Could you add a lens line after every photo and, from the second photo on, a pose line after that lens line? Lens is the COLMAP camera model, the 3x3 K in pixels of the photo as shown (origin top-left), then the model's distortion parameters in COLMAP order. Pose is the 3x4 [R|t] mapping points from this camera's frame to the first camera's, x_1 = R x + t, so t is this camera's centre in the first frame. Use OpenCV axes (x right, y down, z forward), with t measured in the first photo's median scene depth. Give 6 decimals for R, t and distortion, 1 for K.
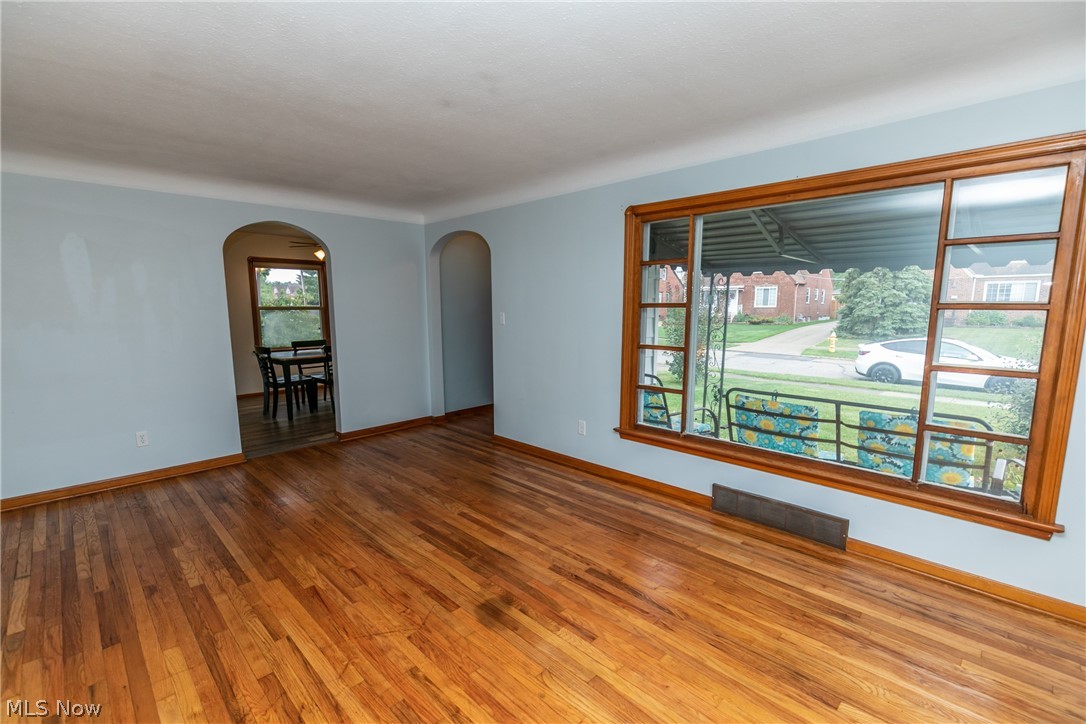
lens RADIAL K [[485.3, 0, 543.0], [0, 485.3, 367.7], [0, 0, 1]] dist [0.006235, -0.000448]
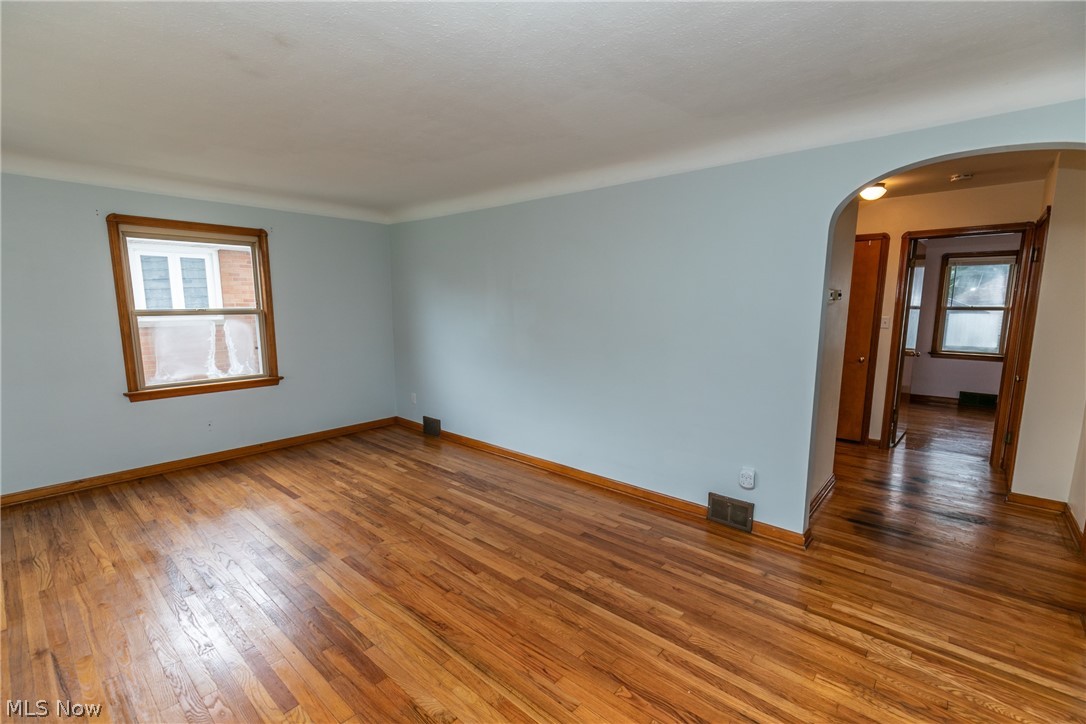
lens RADIAL K [[485.3, 0, 543.0], [0, 485.3, 367.7], [0, 0, 1]] dist [0.006235, -0.000448]
pose [[-0.997819, 0.009572, -0.065307, -0.429728], [-0.008268, 0.963510, 0.267546, -0.212777], [0.065485, 0.267502, -0.961329, 1.485499]]
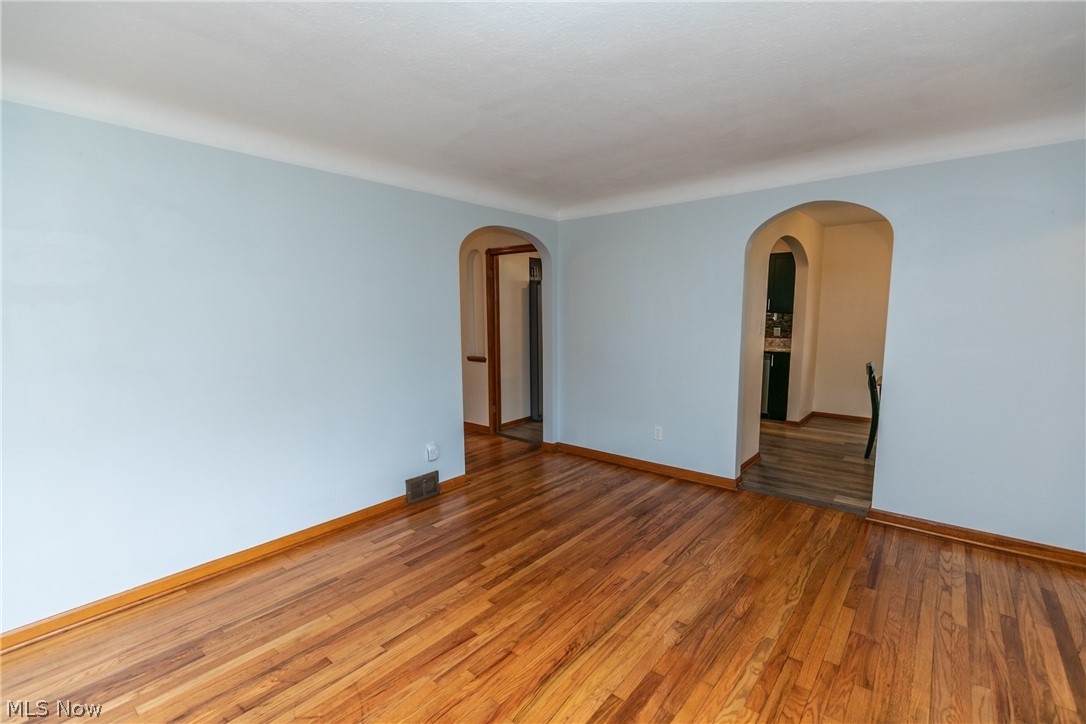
lens RADIAL K [[485.9, 0, 544.2], [0, 485.9, 368.0], [0, 0, 1]] dist [0.006304, -0.000527]
pose [[0.090560, 0.122642, -0.988311, 0.273004], [-0.124615, 0.985984, 0.110934, -0.109460], [0.988064, 0.113112, 0.104574, 0.756738]]
